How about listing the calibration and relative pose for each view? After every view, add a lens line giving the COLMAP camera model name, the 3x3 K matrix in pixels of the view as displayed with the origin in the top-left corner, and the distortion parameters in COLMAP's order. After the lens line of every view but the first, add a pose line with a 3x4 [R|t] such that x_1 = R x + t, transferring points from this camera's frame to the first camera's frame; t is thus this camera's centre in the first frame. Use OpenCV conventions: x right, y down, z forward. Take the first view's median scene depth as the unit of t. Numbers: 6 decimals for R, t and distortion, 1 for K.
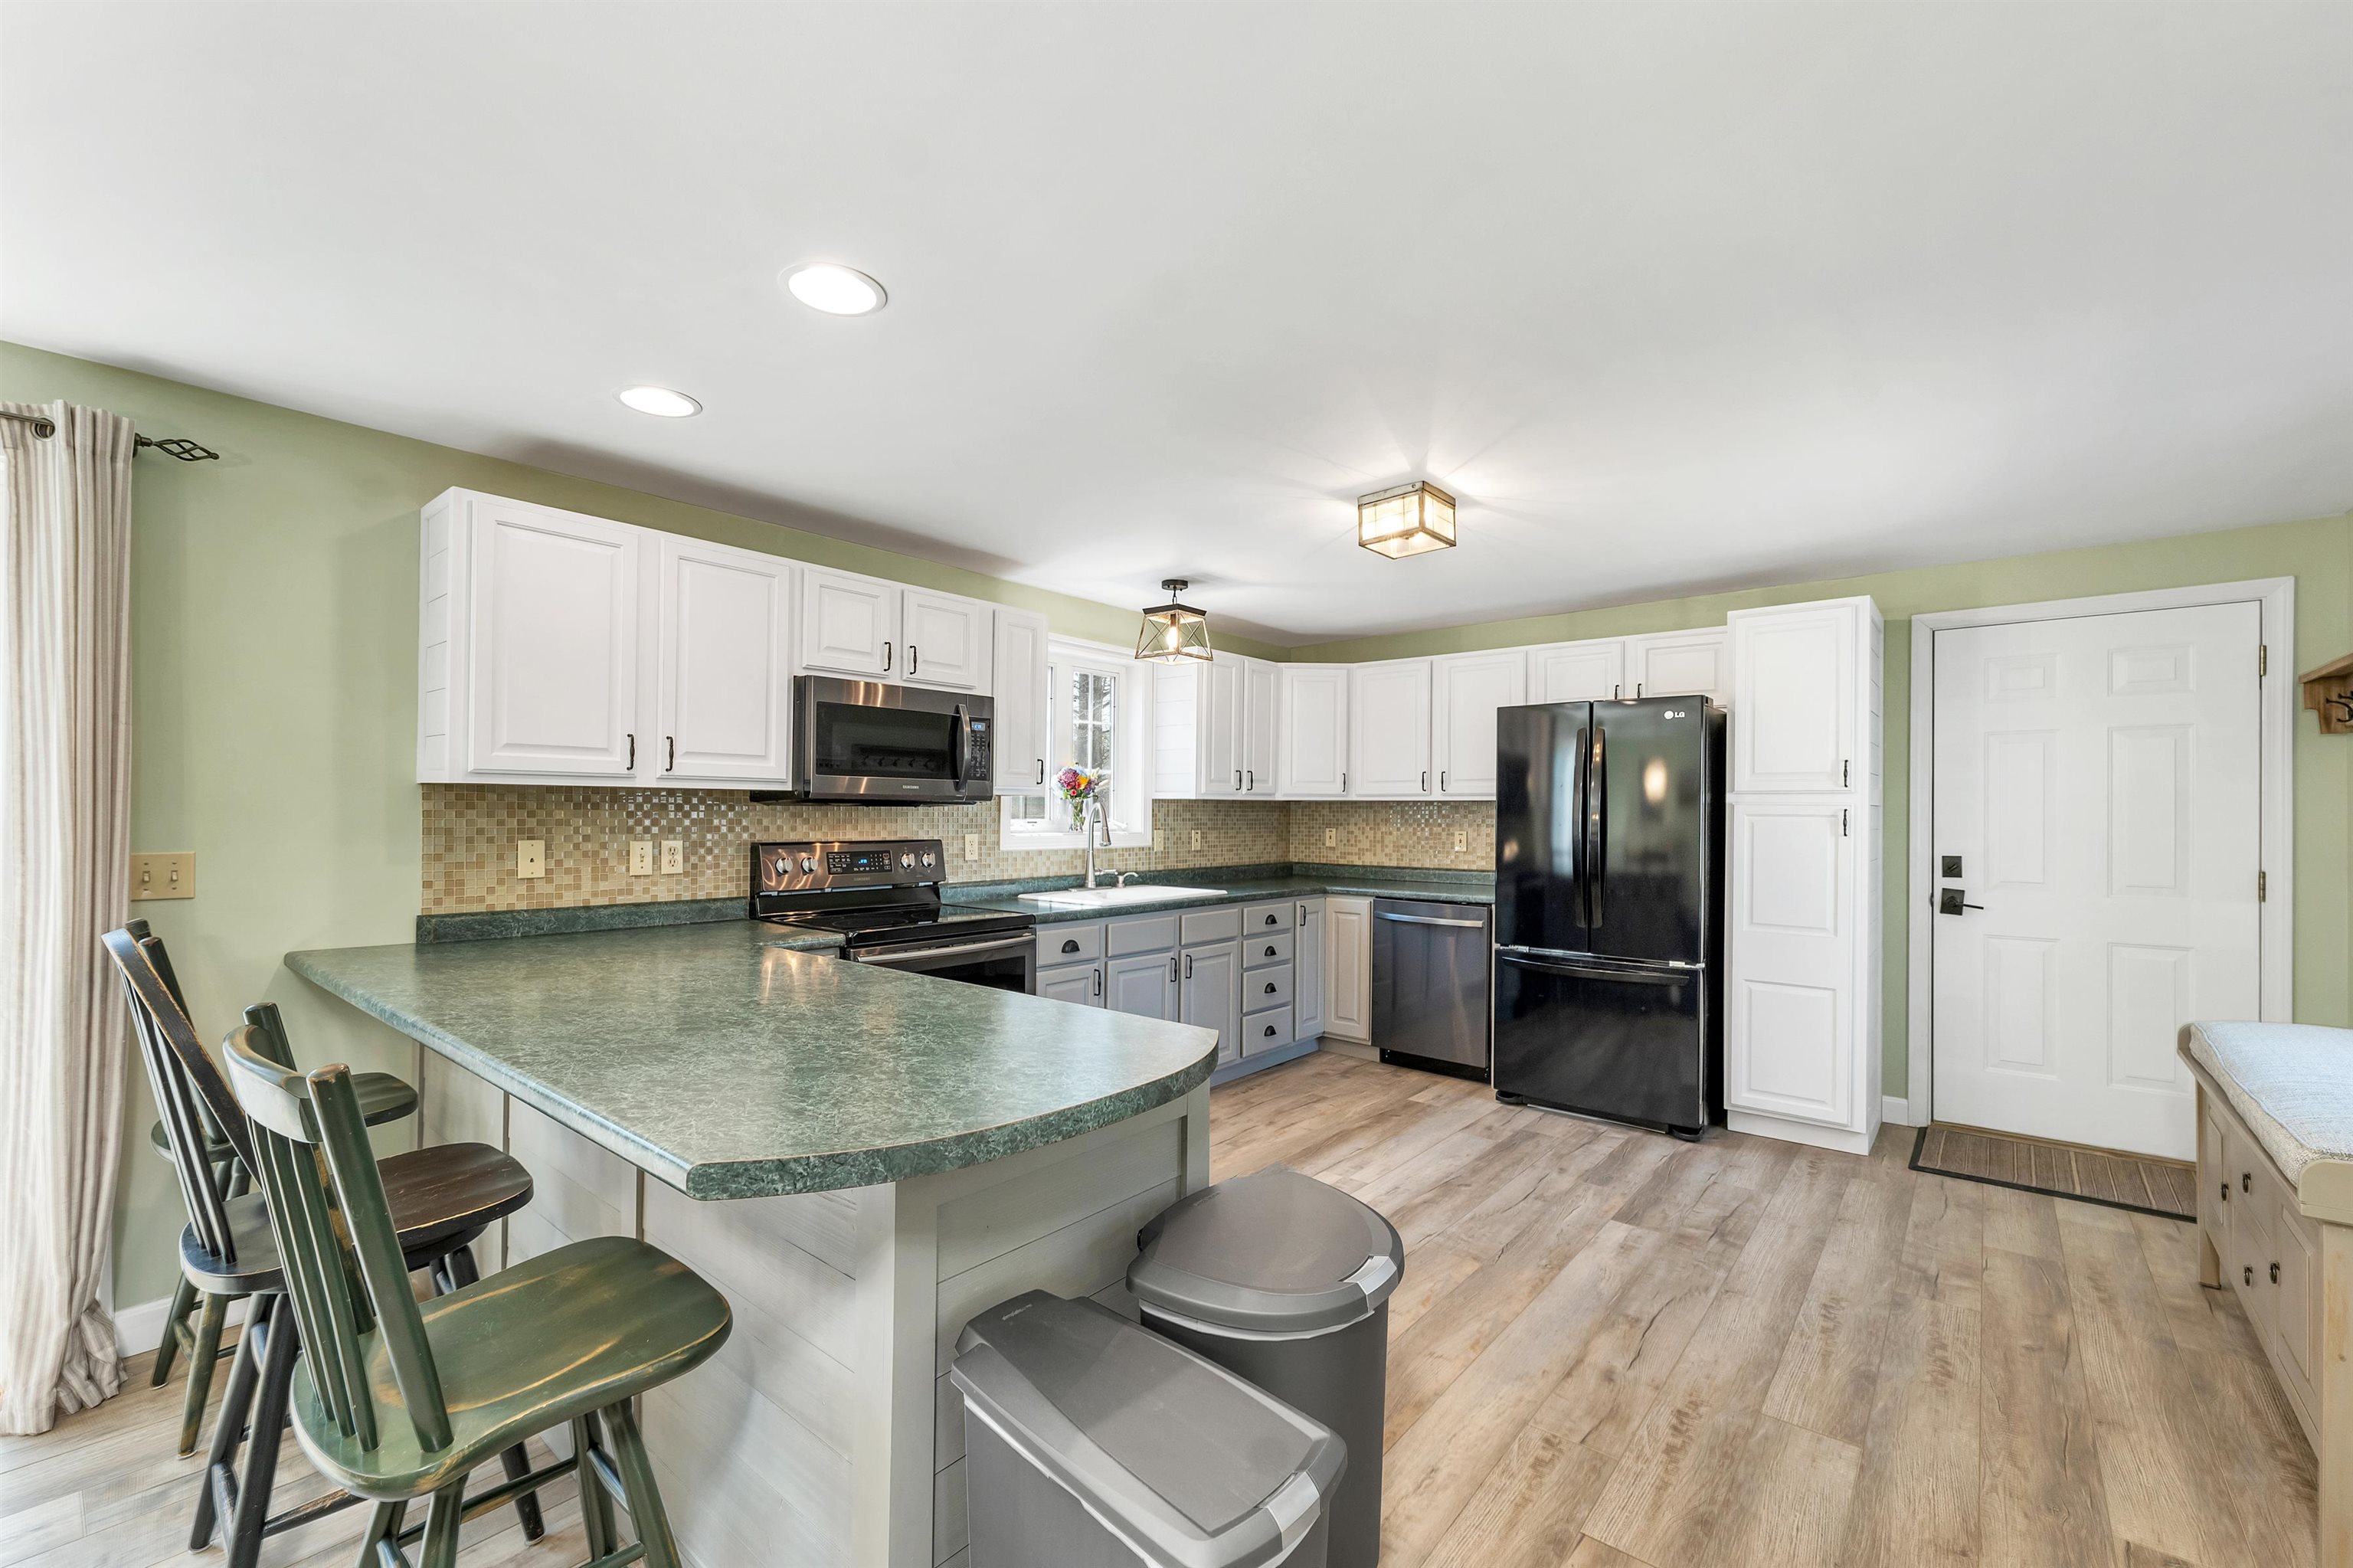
lens RADIAL K [[969.8, 0, 1179.4], [0, 969.8, 810.2], [0, 0, 1]] dist [-0.000312, 0.000180]
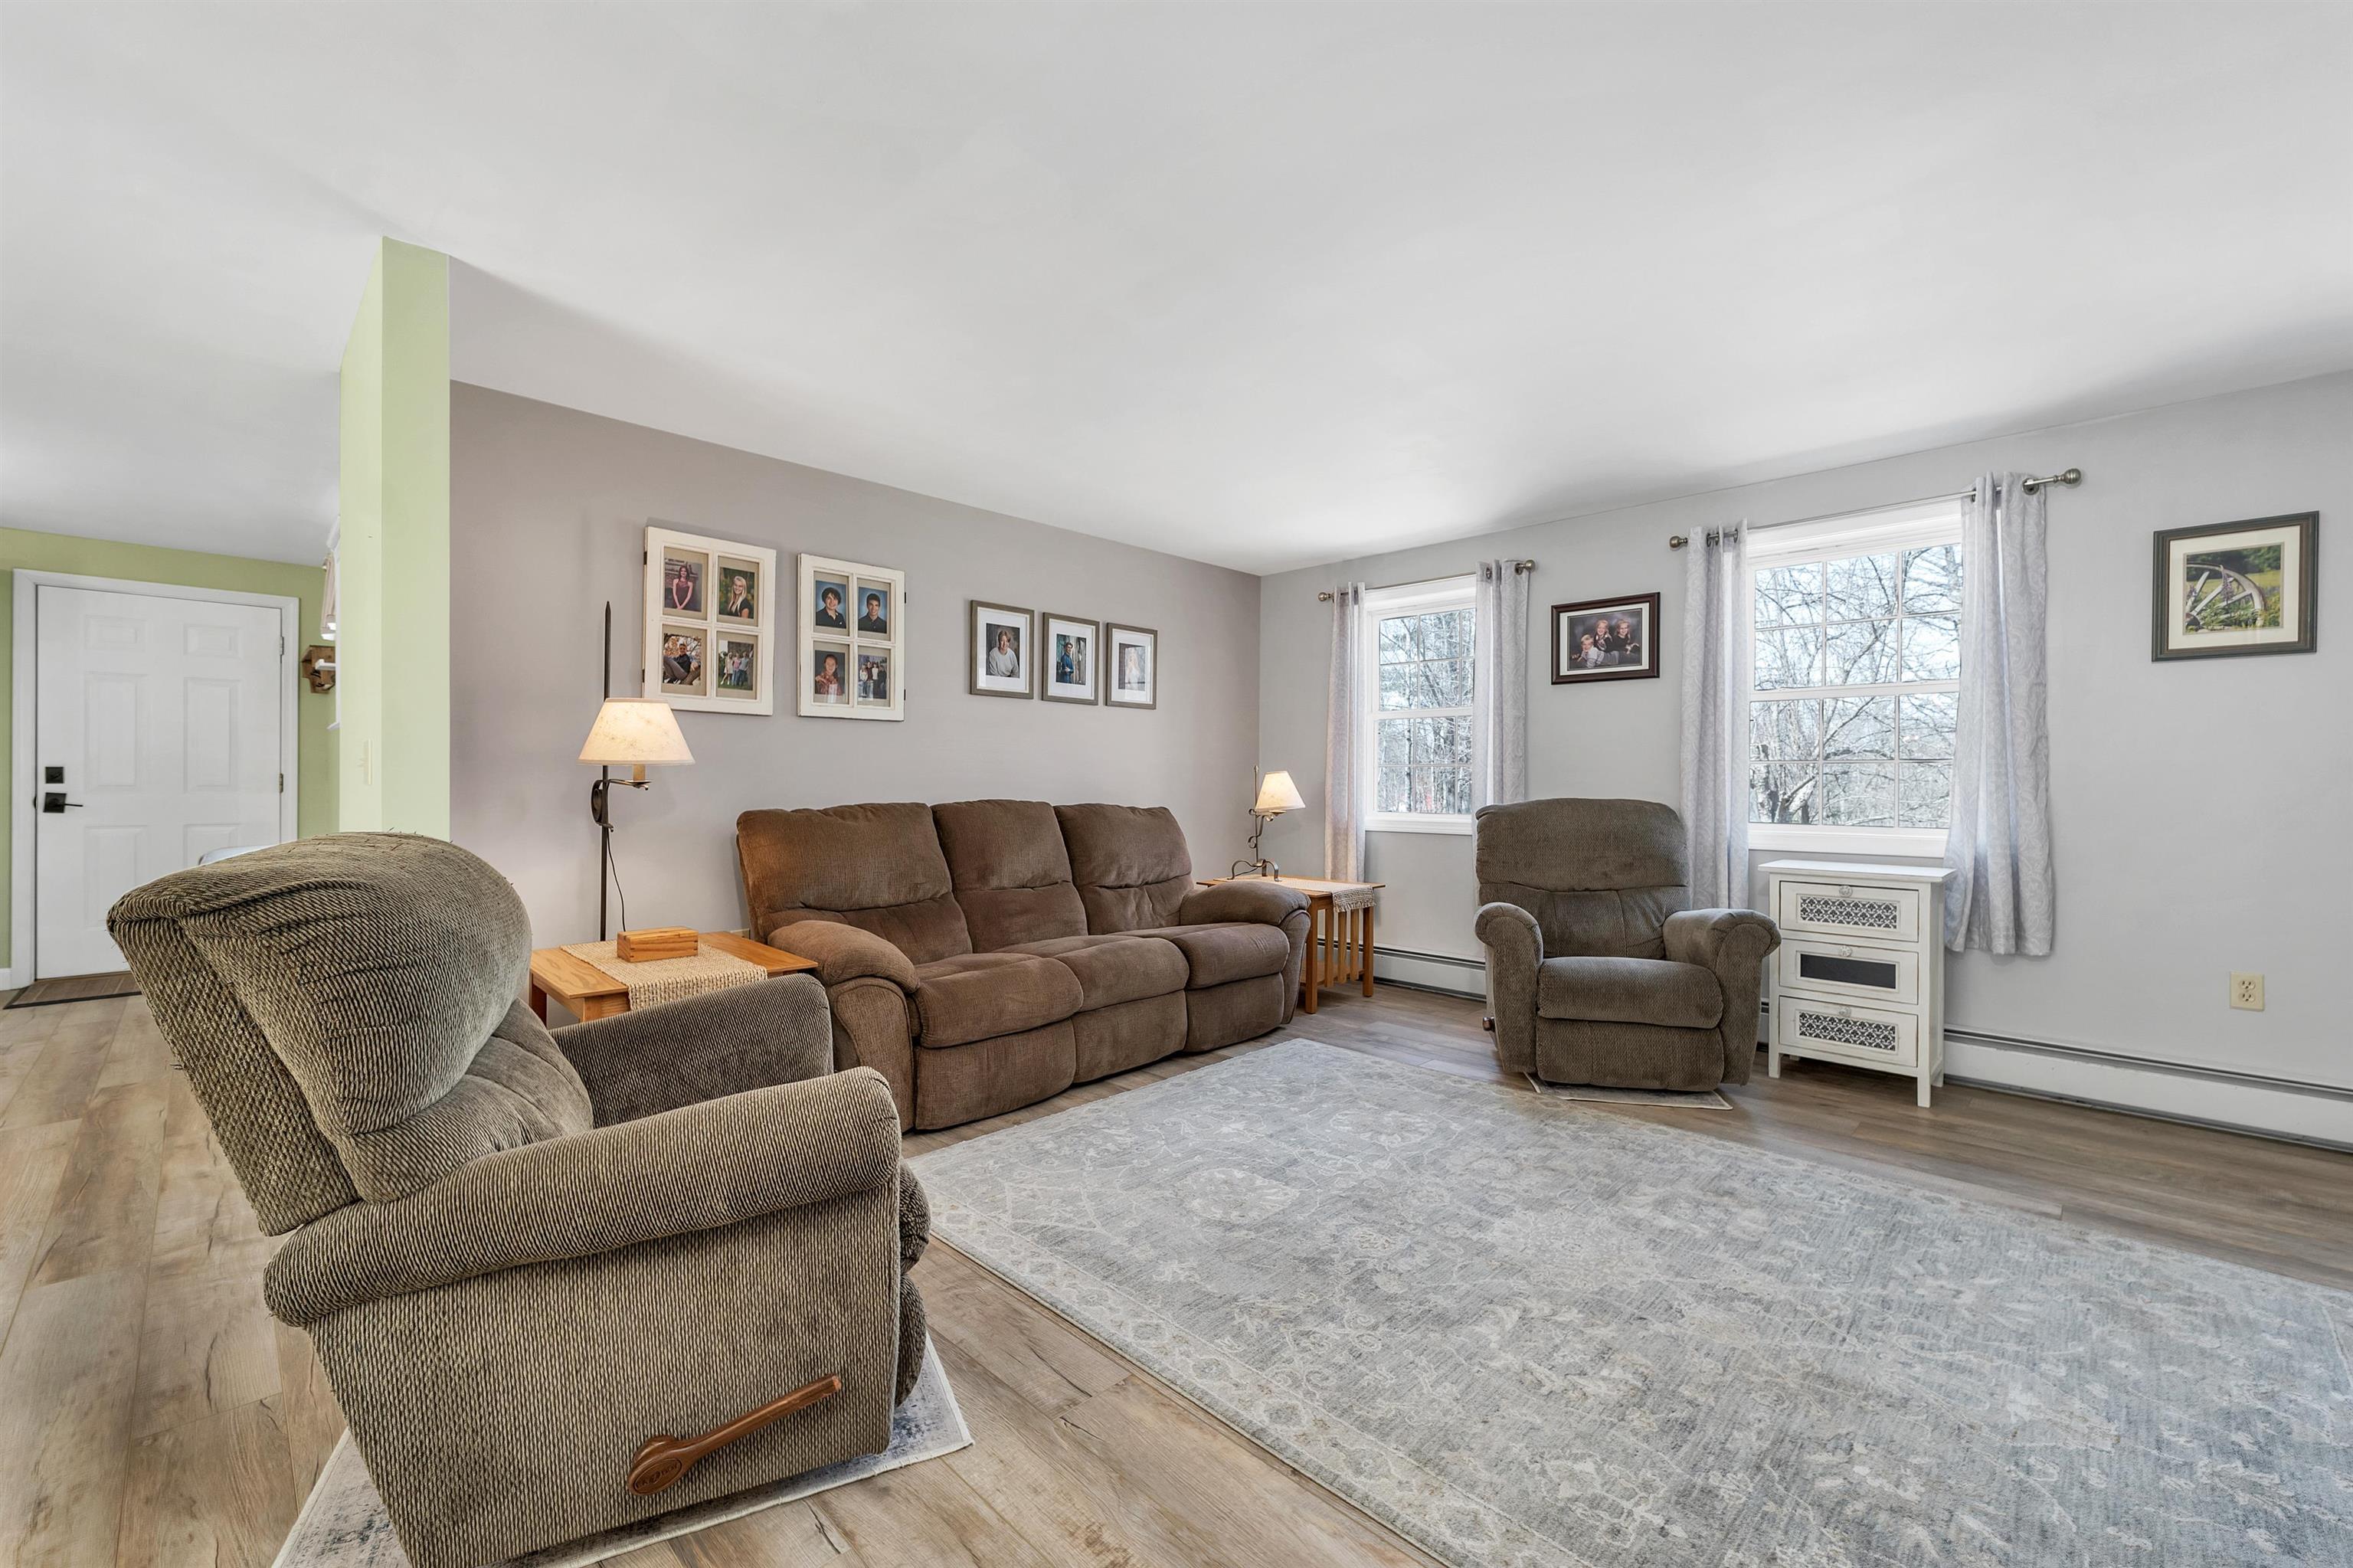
lens RADIAL K [[954.2, 0, 1177.5], [0, 954.2, 786.0], [0, 0, 1]] dist [-0.000443, -0.000232]
pose [[0.080495, -0.005539, 0.996740, -0.326144], [-0.008516, 0.999944, 0.006245, 0.053074], [-0.996719, -0.008991, 0.080444, -0.563364]]
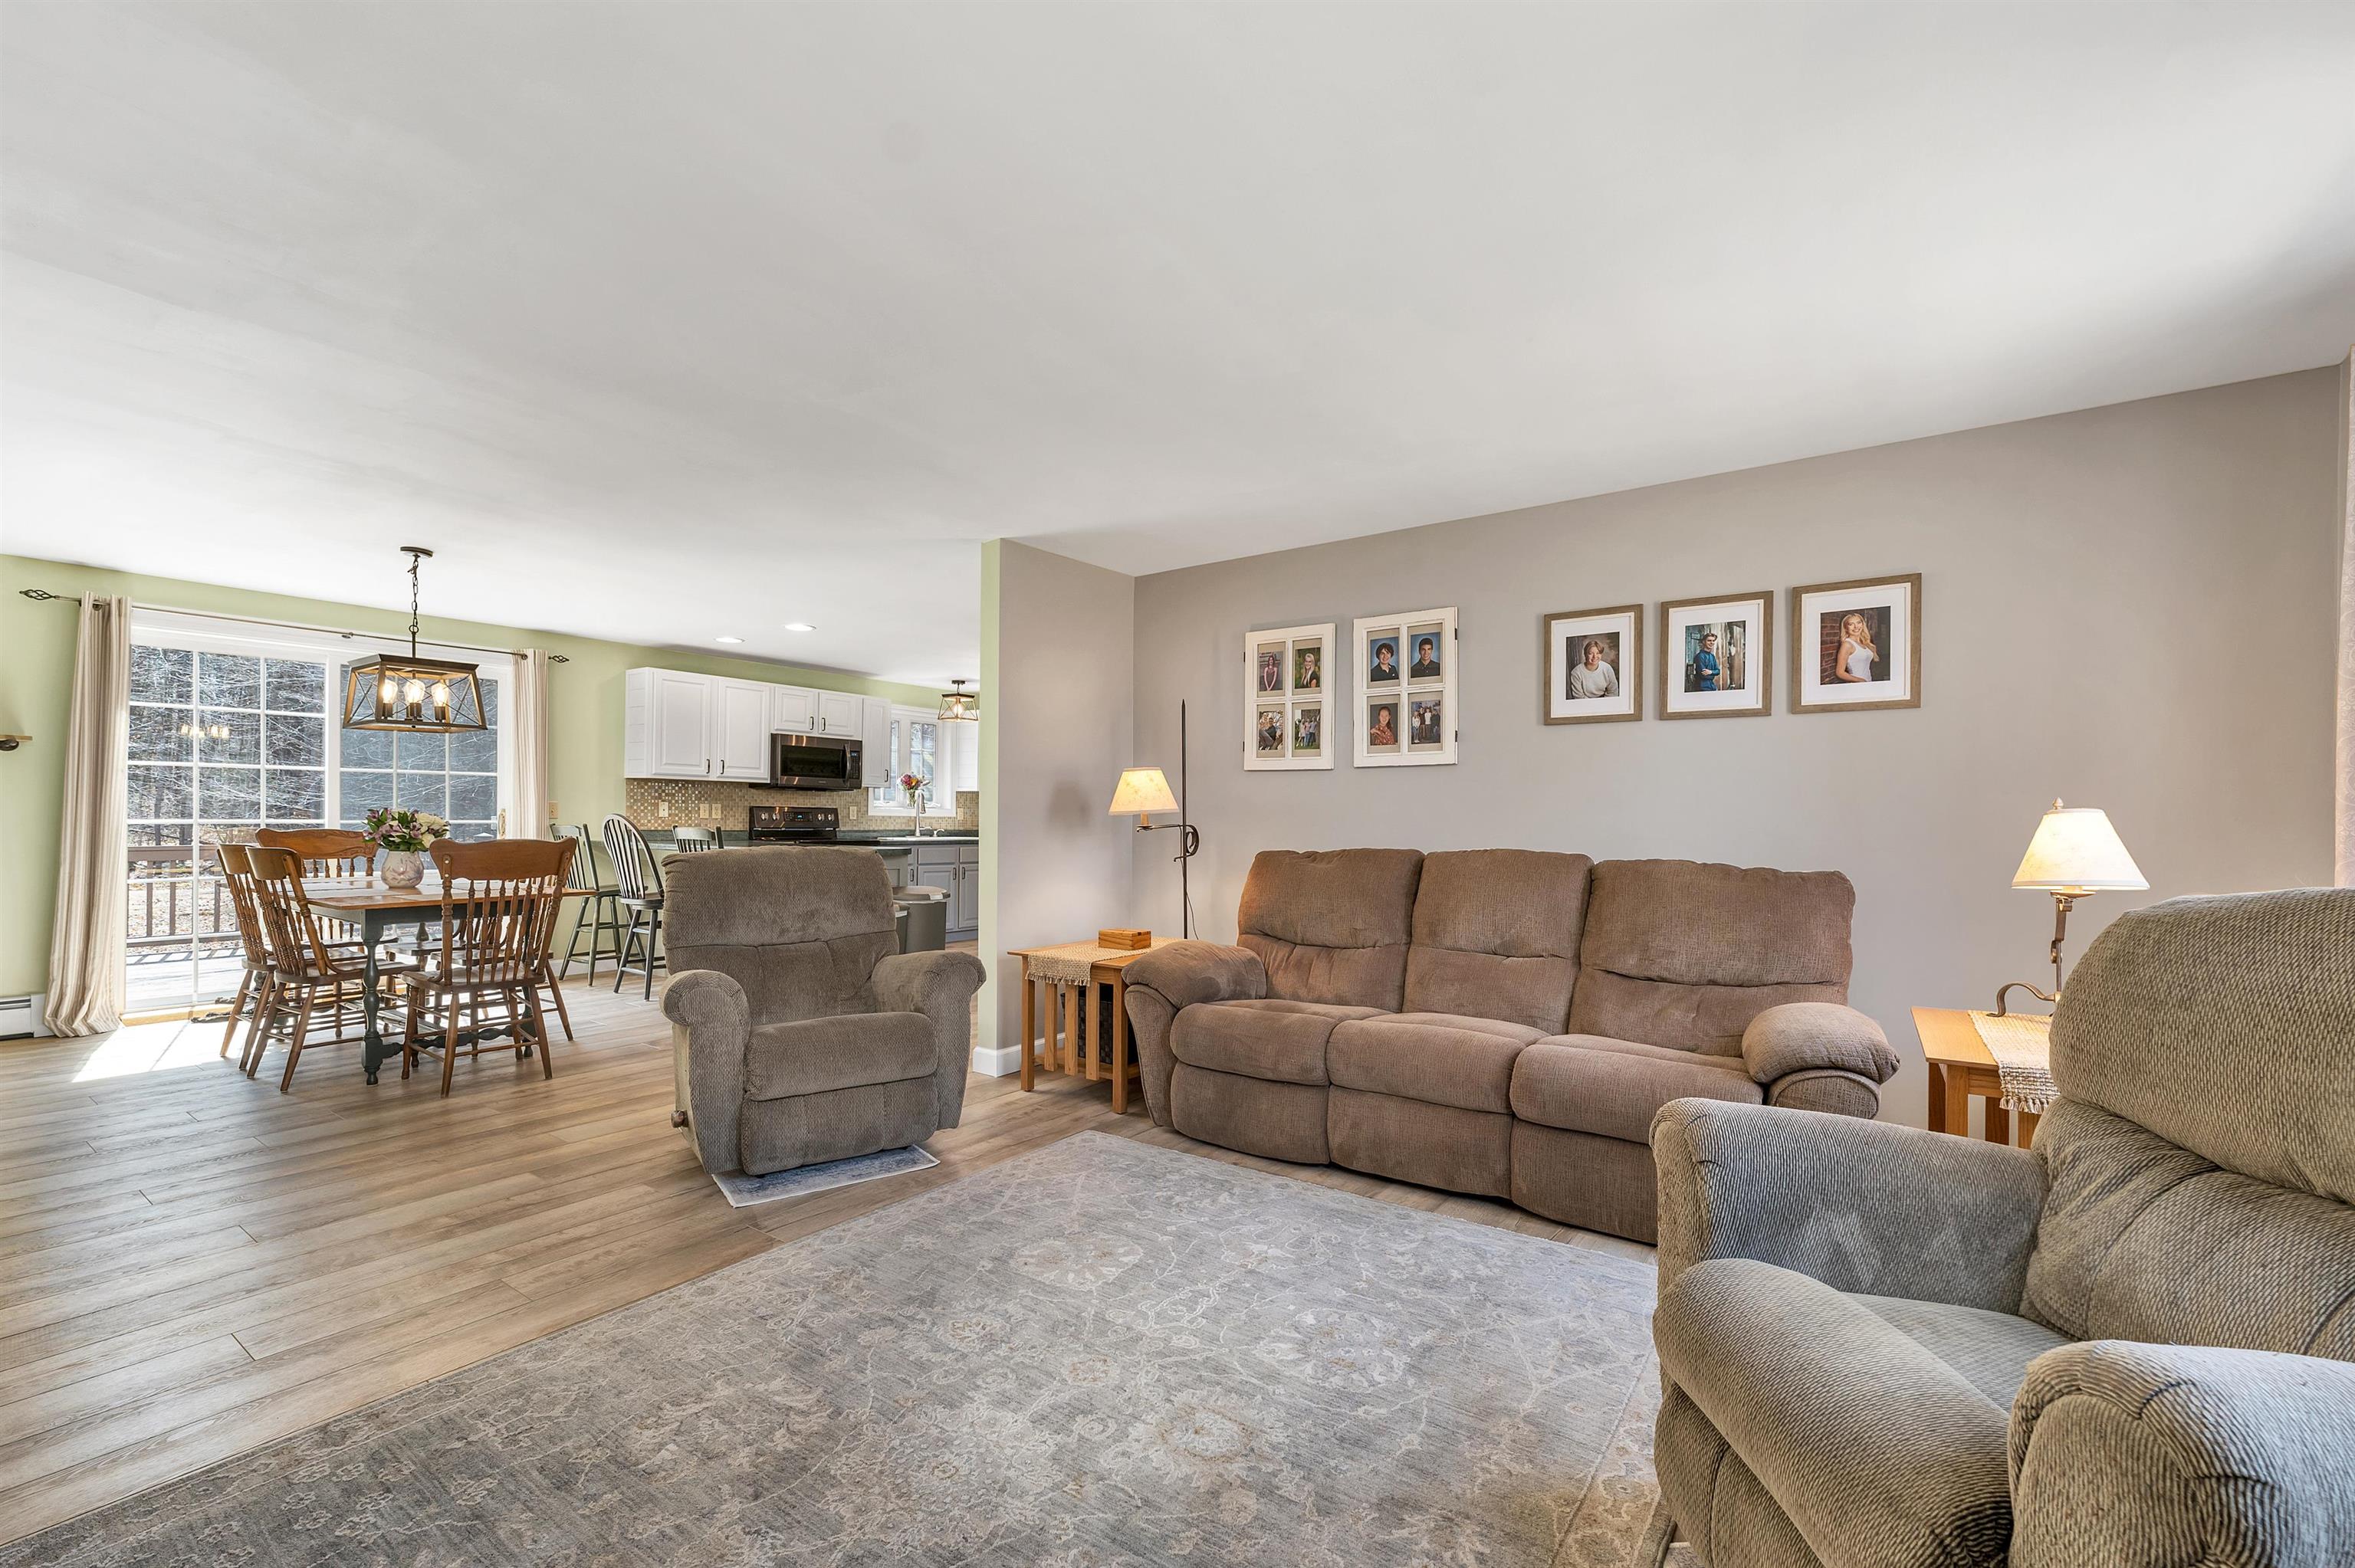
lens RADIAL K [[999.0, 0, 1180.4], [0, 999.0, 816.3], [0, 0, 1]] dist [0.001207, -0.000209]
pose [[0.997025, 0.004473, 0.076954, 0.322116], [-0.004330, 0.999989, -0.002030, 0.048862], [-0.076962, 0.001691, 0.997033, -1.188339]]
